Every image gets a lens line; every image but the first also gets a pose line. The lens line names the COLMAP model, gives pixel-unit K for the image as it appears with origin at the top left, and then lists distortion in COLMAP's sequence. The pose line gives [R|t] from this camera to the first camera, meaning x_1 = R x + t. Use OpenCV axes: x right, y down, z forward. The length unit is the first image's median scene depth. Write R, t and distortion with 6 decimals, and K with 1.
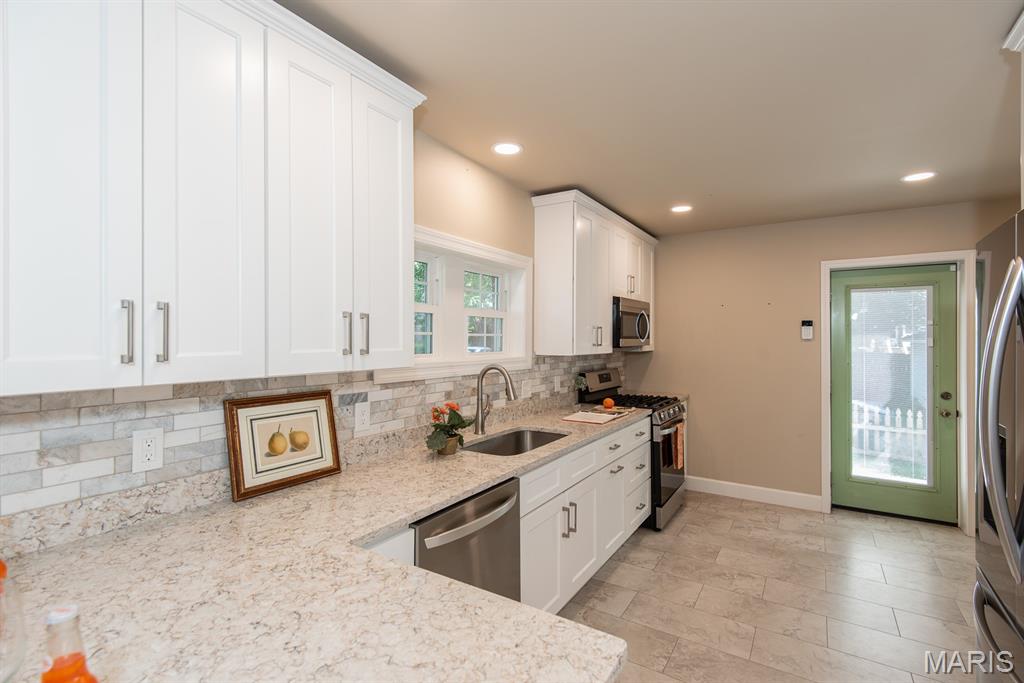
lens RADIAL K [[475.0, 0, 512.2], [0, 475.0, 336.1], [0, 0, 1]] dist [0.040252, -0.022428]
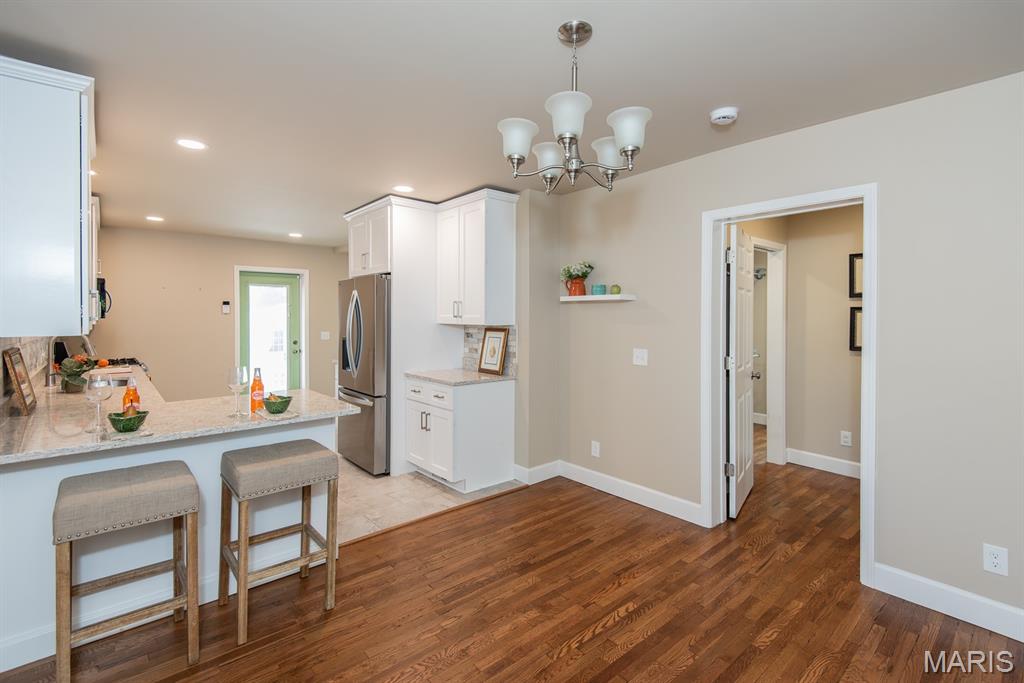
lens RADIAL K [[475.6, 0, 529.8], [0, 475.6, 321.0], [0, 0, 1]] dist [0.002489, -0.000296]
pose [[0.262237, -0.011055, 0.964940, -0.796778], [-0.006807, 0.999888, 0.013305, 0.005646], [-0.964979, -0.010058, 0.262133, -0.466691]]
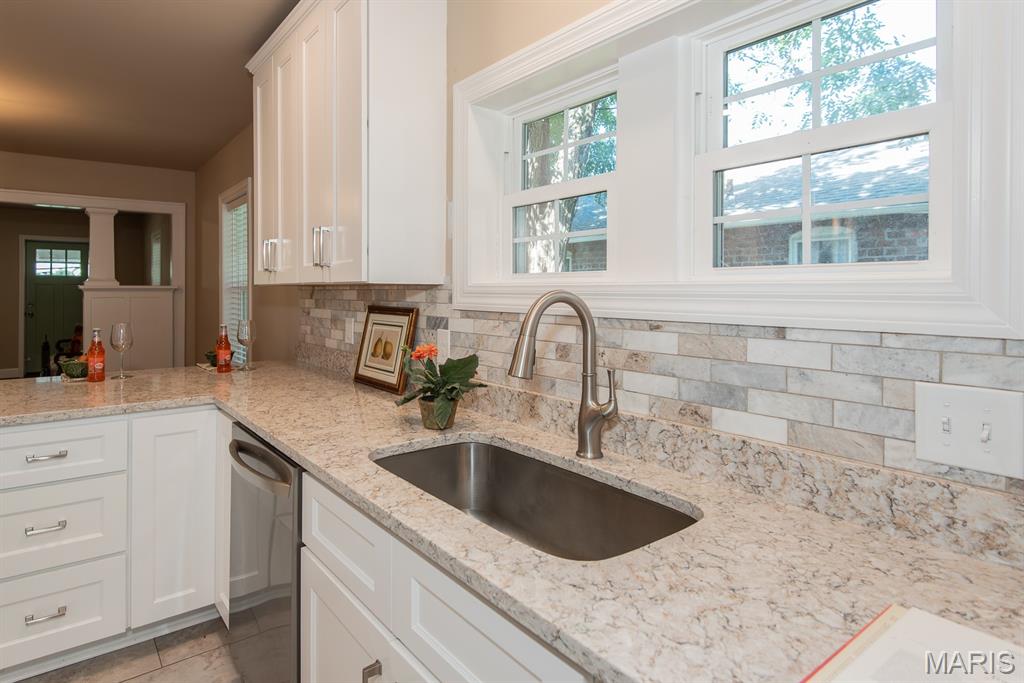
lens RADIAL K [[563.0, 0, 468.2], [0, 563.0, 292.7], [0, 0, 1]] dist [0.012687, -0.000750]
pose [[-0.366911, -0.000793, -0.930256, 0.362410], [-0.000350, 1.000000, -0.000715, 0.051180], [0.930256, 0.000063, -0.366911, 0.909498]]
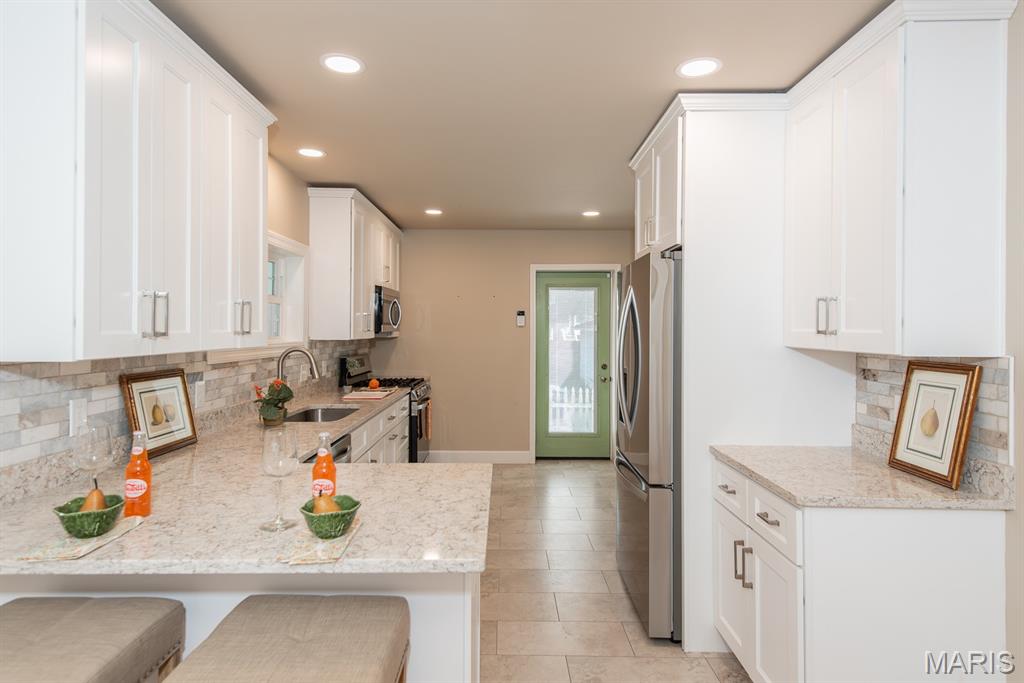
lens RADIAL K [[590.2, 0, 501.6], [0, 590.2, 323.4], [0, 0, 1]] dist [0.046717, -0.024908]
pose [[0.847405, 0.006622, 0.530906, -0.297177], [-0.005981, 0.999978, -0.002927, 0.005732], [-0.530914, -0.000695, 0.847425, -0.329668]]
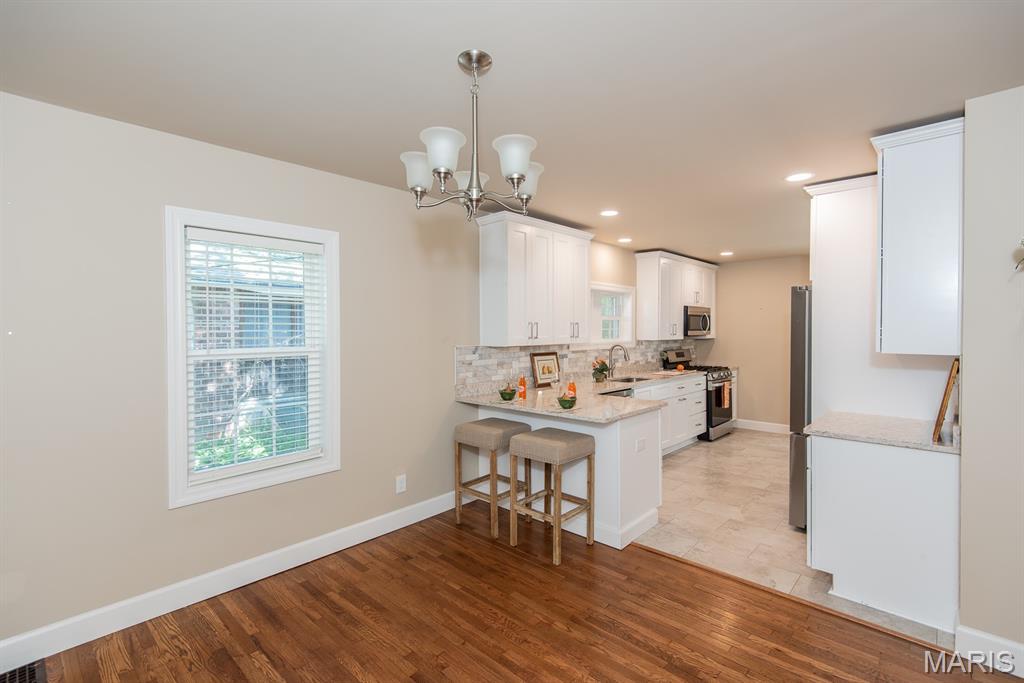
lens RADIAL K [[475.0, 0, 512.2], [0, 475.0, 336.1], [0, 0, 1]] dist [0.040252, -0.022428]
pose [[0.982690, -0.005459, -0.185175, -0.088282], [0.008566, 0.999836, 0.015987, -0.009221], [0.185057, -0.017296, 0.982576, -0.926922]]
